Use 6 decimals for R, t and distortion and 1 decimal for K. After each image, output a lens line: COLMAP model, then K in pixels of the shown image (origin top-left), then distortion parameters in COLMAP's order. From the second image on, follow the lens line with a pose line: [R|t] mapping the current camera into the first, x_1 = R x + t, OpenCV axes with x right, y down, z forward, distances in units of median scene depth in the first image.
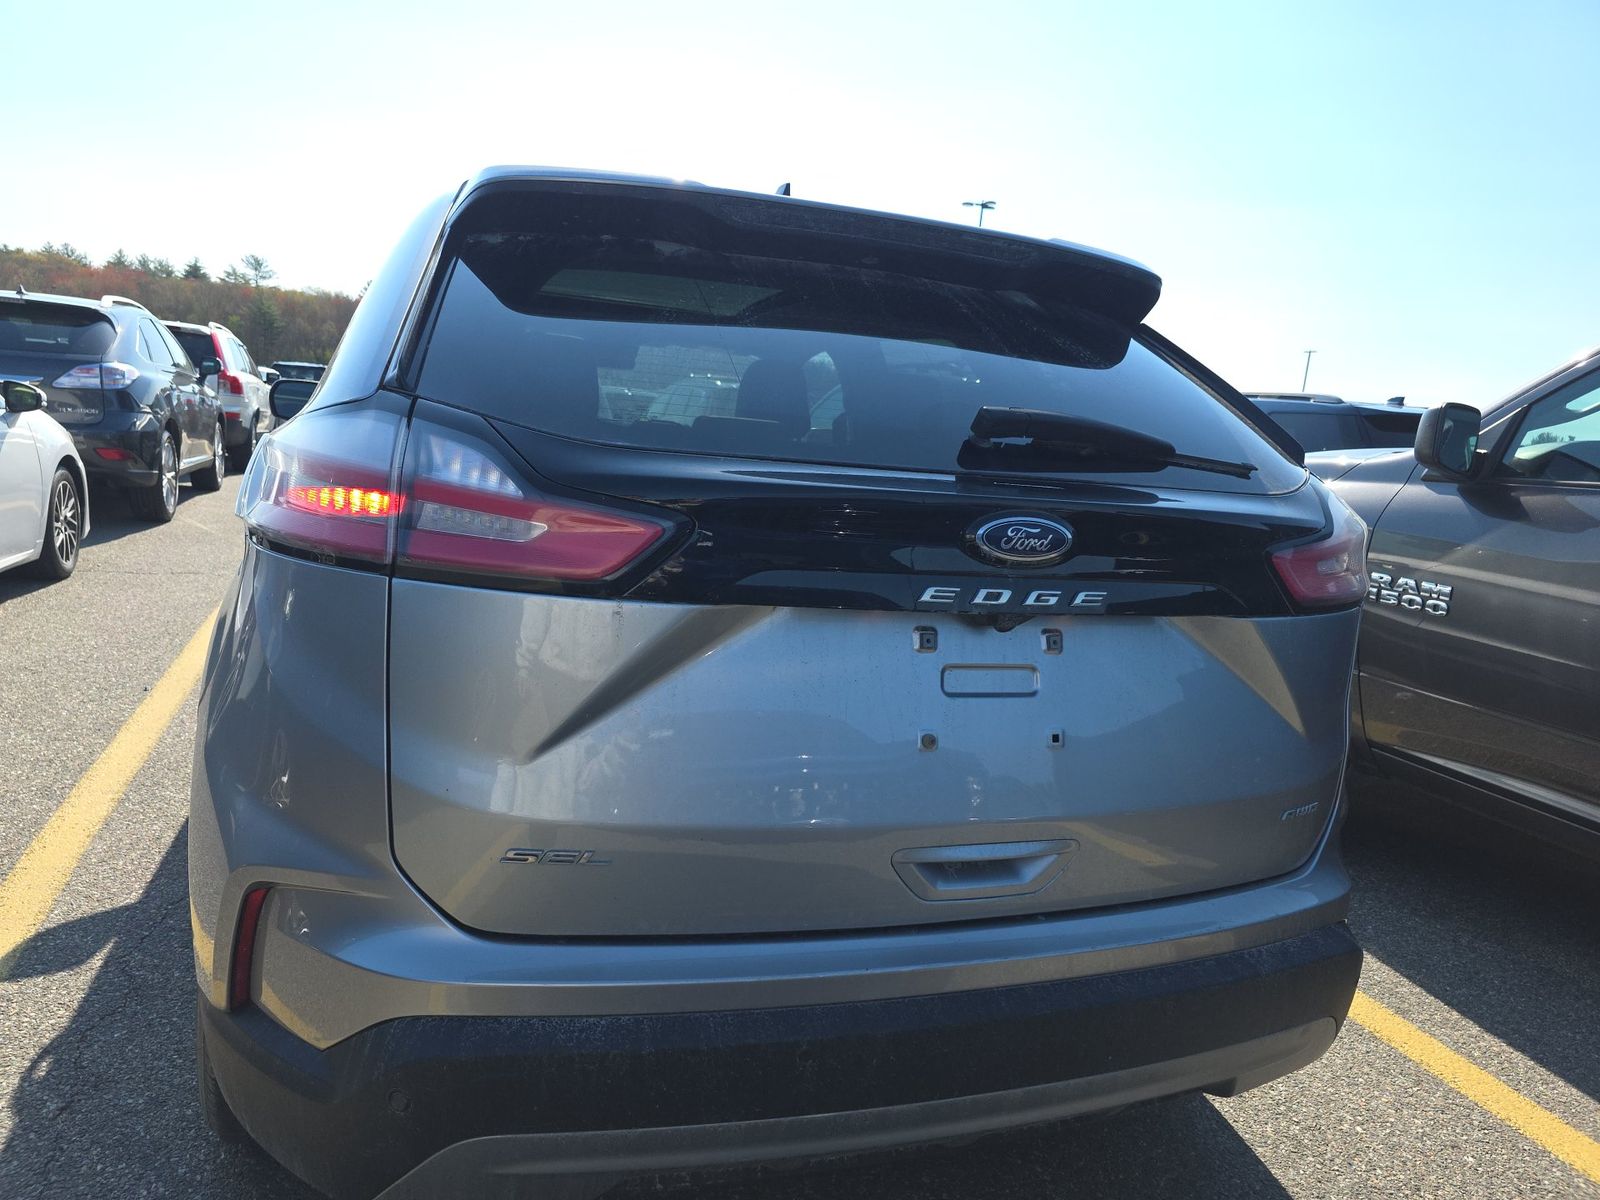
lens RADIAL K [[1088.6, 0, 798.1], [0, 1088.6, 586.9], [0, 0, 1]] dist [0.026987, -0.016631]
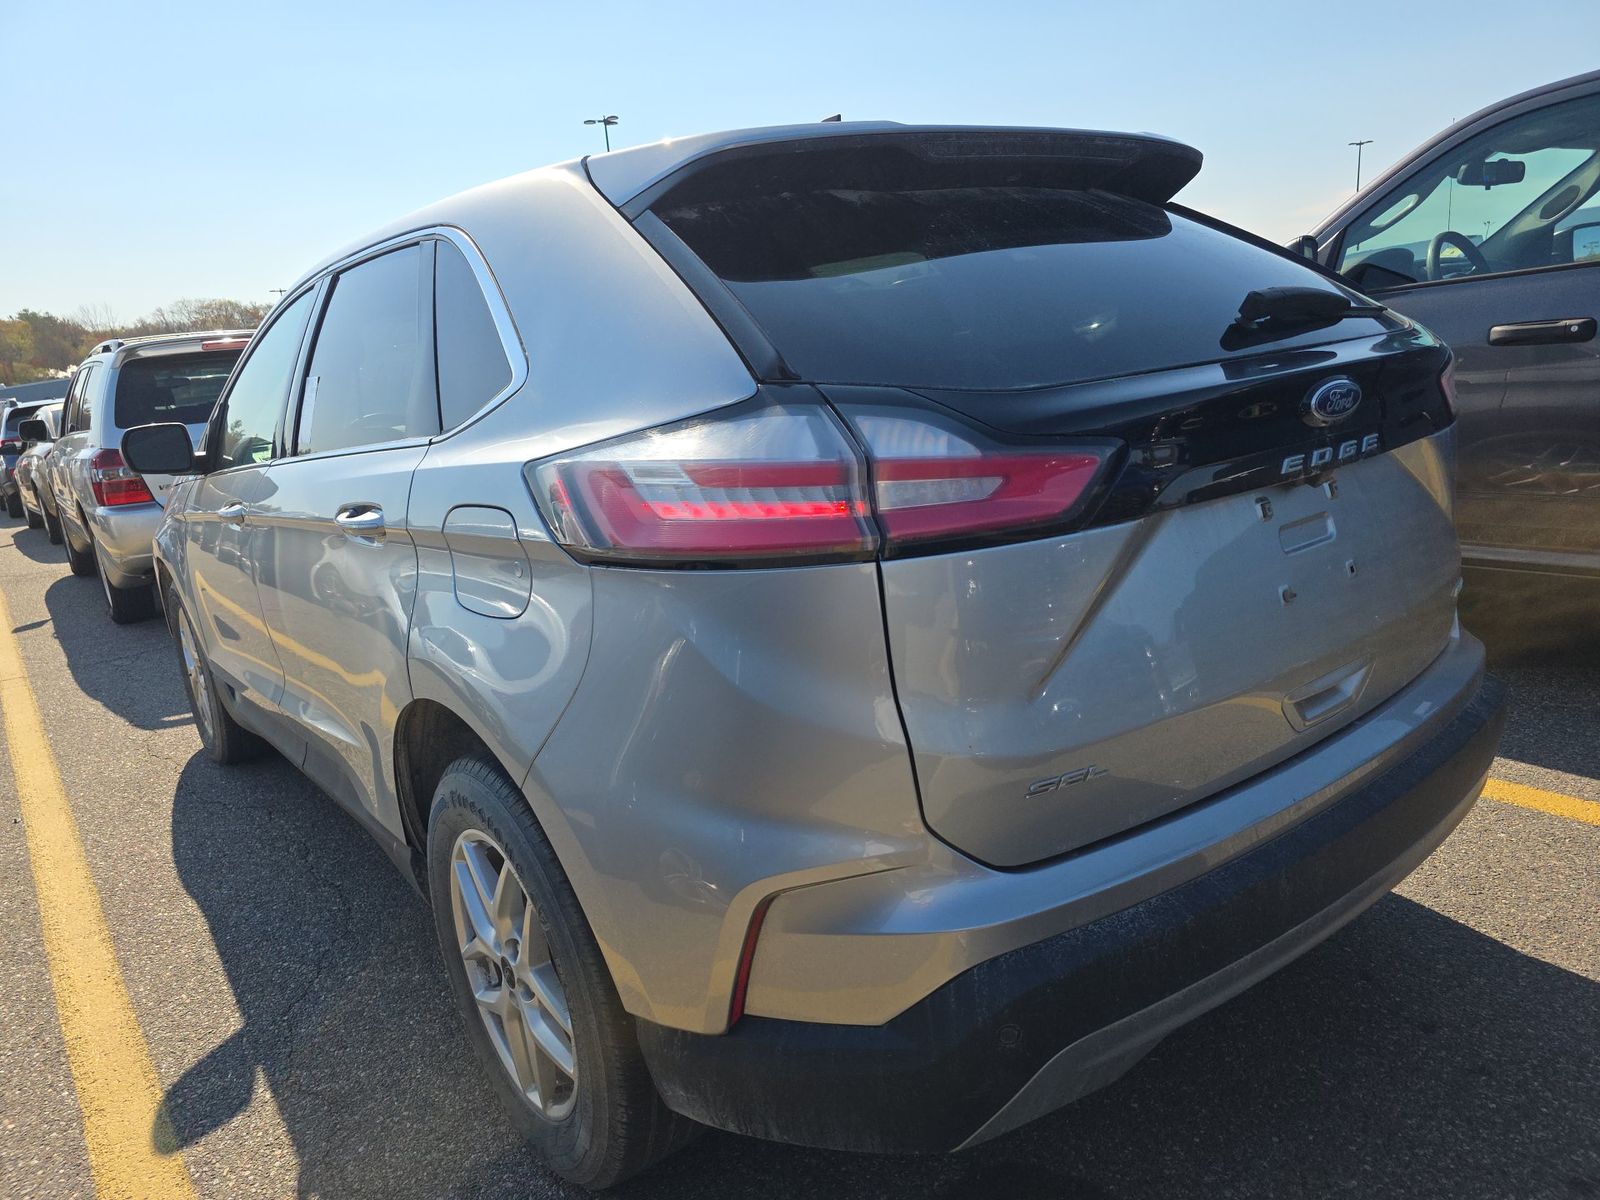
lens RADIAL K [[1088.6, 0, 786.5], [0, 1088.6, 602.4], [0, 0, 1]] dist [0.026987, -0.016631]
pose [[0.934742, -0.248472, 0.254006, -0.391662], [0.227611, 0.967638, 0.108948, -0.055584], [-0.272856, -0.044024, 0.961047, 0.032821]]
